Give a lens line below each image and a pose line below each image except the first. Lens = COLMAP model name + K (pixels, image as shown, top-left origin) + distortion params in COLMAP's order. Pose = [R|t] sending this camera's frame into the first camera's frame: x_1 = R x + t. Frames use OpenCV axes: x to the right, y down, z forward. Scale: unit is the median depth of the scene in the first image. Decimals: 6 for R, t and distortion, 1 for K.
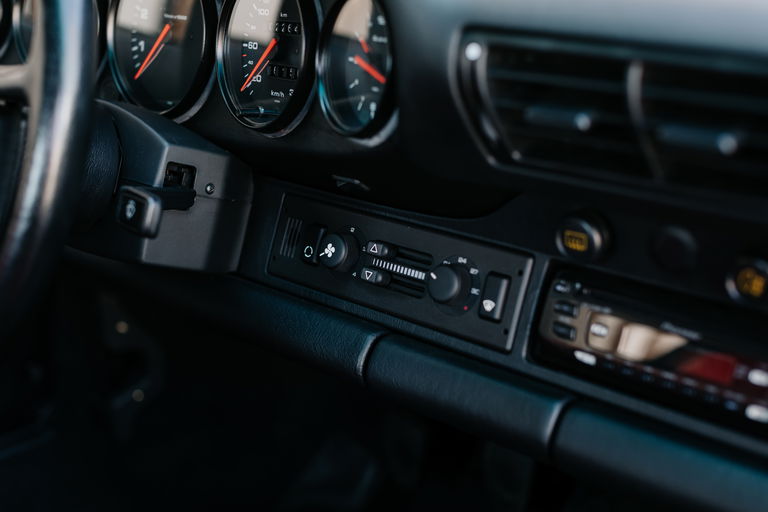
lens RADIAL K [[1094.9, 0, 384.0], [0, 1094.9, 256.0], [0, 0, 1]] dist [-0.006646, 0.035119]
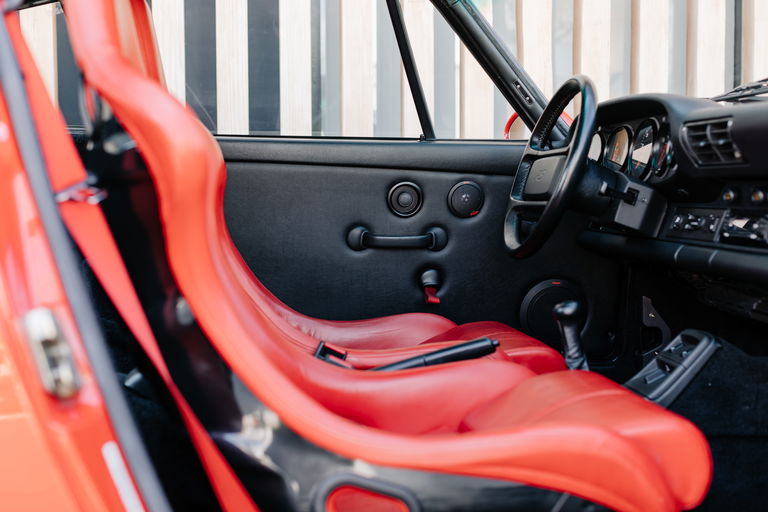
lens RADIAL K [[1094.9, 0, 384.0], [0, 1094.9, 256.0], [0, 0, 1]] dist [-0.006646, 0.035119]
pose [[0.771851, 0.057275, -0.633218, 1.121748], [-0.216161, 0.960248, -0.176632, 0.724860], [0.597930, 0.273210, 0.753549, -1.468957]]
